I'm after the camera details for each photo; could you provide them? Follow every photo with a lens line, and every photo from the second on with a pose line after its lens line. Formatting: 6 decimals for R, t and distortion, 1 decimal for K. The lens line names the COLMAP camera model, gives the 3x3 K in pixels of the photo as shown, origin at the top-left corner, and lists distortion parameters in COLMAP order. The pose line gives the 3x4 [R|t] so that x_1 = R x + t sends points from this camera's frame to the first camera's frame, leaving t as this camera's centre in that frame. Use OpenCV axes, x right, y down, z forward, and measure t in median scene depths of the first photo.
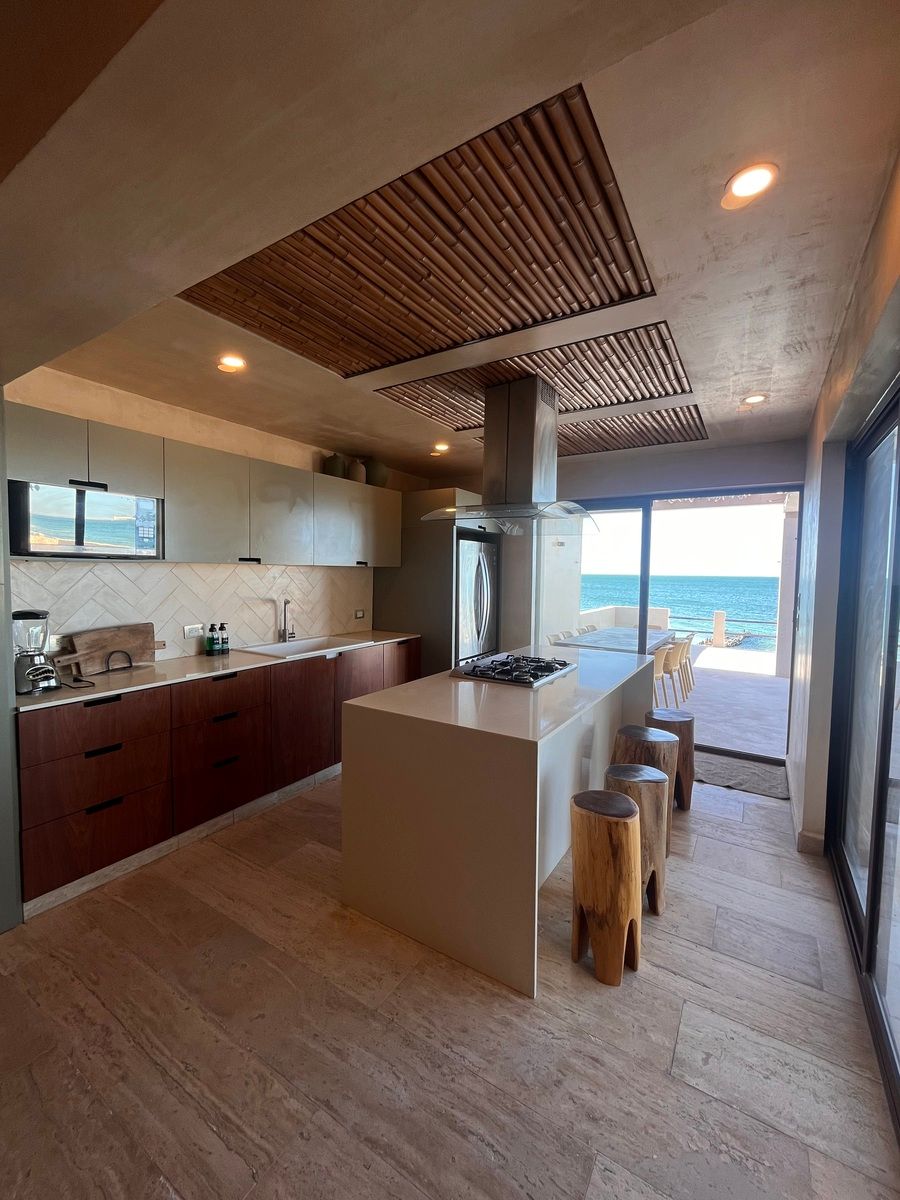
lens RADIAL K [[492.0, 0, 448.5], [0, 492.0, 599.9], [0, 0, 1]] dist [0.000226, 0.000794]
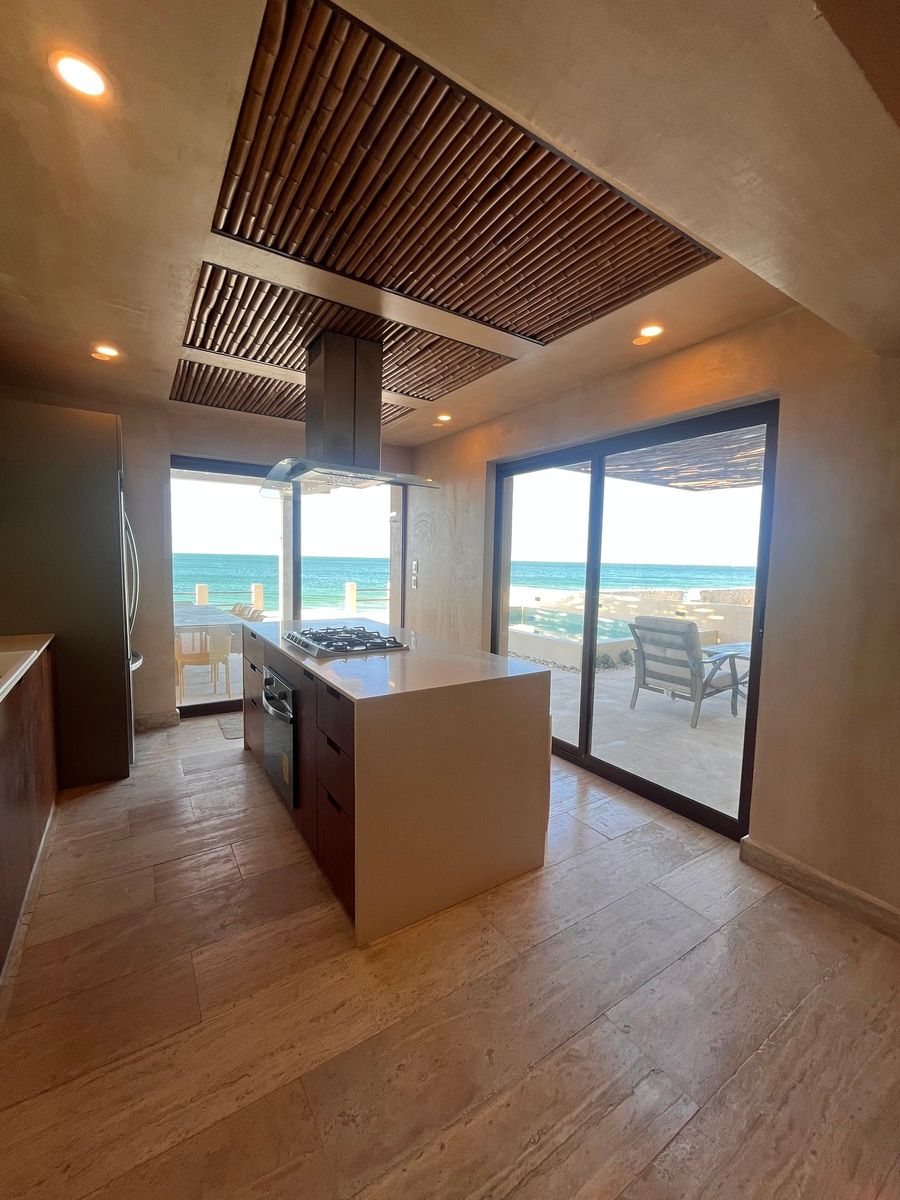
lens RADIAL K [[492.0, 0, 448.4], [0, 492.0, 601.9], [0, 0, 1]] dist [0.000226, 0.000794]
pose [[0.422861, -0.087478, 0.901962, -1.142044], [0.035472, 0.996165, 0.079985, -0.011264], [-0.905500, -0.001828, 0.424342, 0.716937]]
